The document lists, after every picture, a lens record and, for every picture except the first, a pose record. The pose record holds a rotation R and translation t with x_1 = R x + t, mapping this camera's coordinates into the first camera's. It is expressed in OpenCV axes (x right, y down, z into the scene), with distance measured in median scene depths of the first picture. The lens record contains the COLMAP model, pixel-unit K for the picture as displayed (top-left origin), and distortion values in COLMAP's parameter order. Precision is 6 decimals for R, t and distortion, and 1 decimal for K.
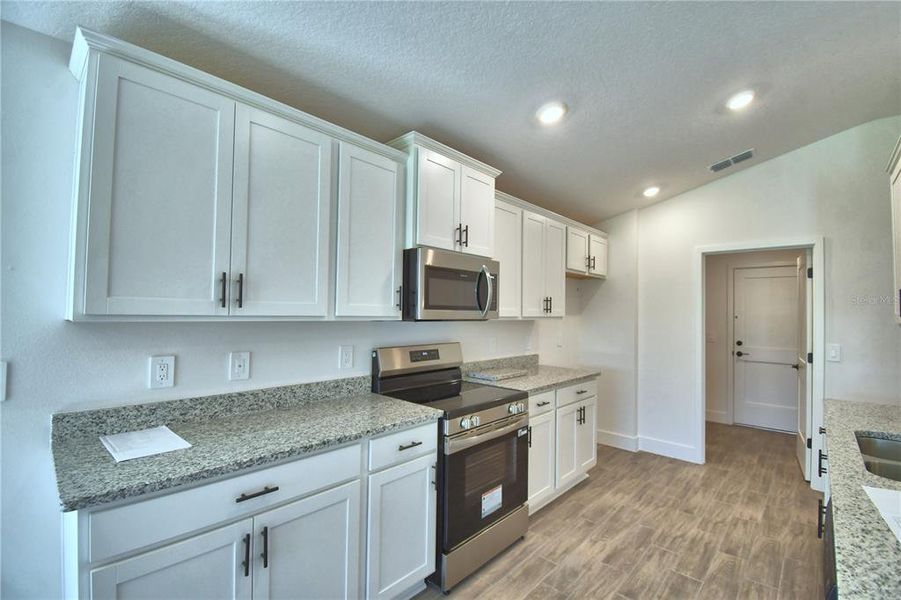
lens RADIAL K [[395.2, 0, 447.1], [0, 395.2, 300.9], [0, 0, 1]] dist [0.002499, -0.019371]
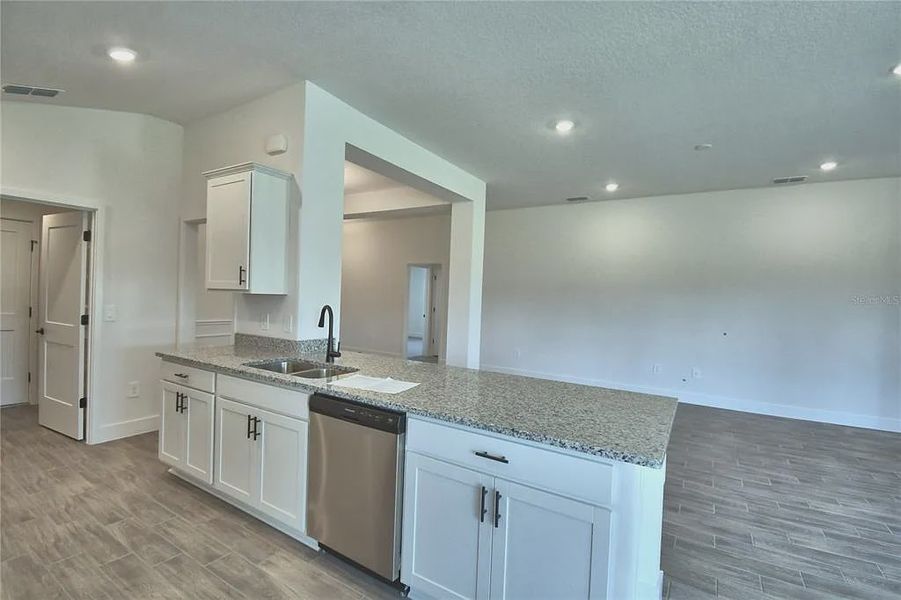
lens RADIAL K [[406.0, 0, 450.5], [0, 406.0, 300.0], [0, 0, 1]] dist [0.010377, -0.022146]
pose [[-0.204523, -0.033590, 0.978285, -0.375273], [-0.068810, 0.997432, 0.019862, 0.009679], [-0.976440, -0.063253, -0.206309, 0.369264]]
